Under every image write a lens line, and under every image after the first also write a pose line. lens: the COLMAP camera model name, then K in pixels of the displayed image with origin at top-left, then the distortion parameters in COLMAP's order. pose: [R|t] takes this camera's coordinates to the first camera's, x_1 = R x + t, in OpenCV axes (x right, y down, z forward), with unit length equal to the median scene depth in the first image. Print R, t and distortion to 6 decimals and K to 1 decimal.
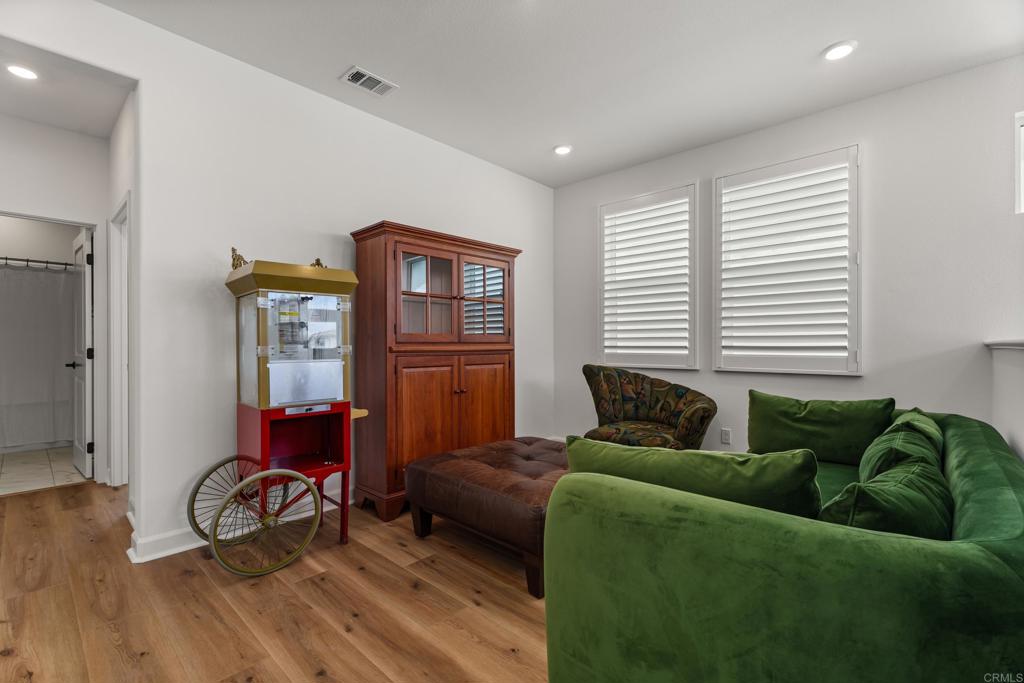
lens RADIAL K [[459.2, 0, 517.4], [0, 459.2, 347.3], [0, 0, 1]] dist [0.003381, -0.002005]
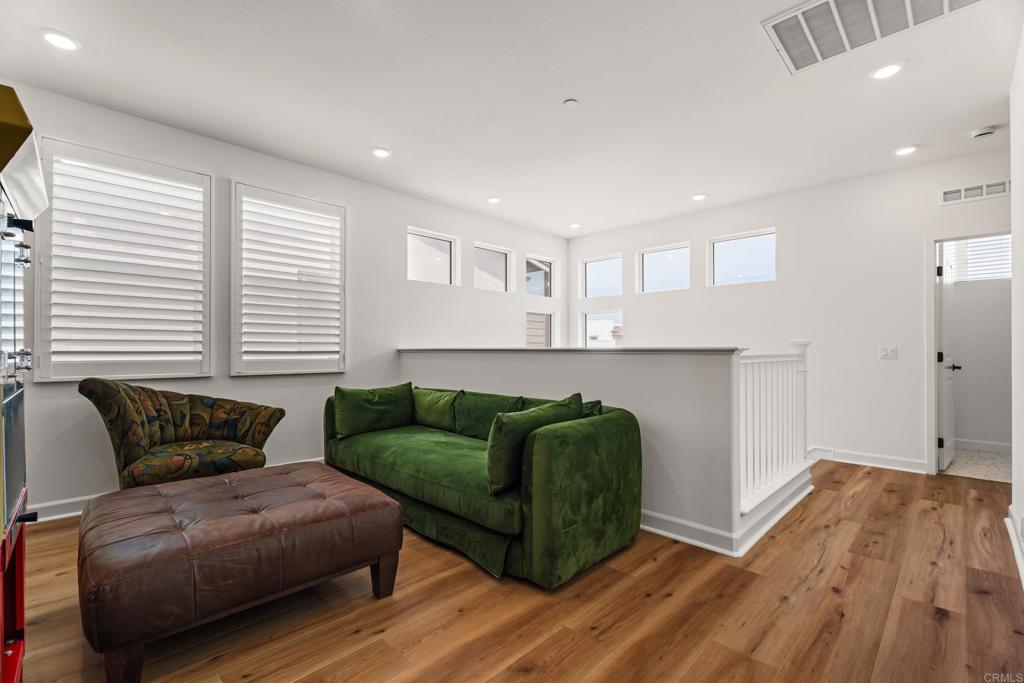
lens RADIAL K [[459.2, 0, 512.0], [0, 459.2, 346.3], [0, 0, 1]] dist [0.003381, -0.002005]
pose [[0.023469, 0.007205, 0.999699, -0.551840], [0.004095, 0.999965, -0.007303, -0.002967], [-0.999716, 0.004265, 0.023438, 0.391167]]
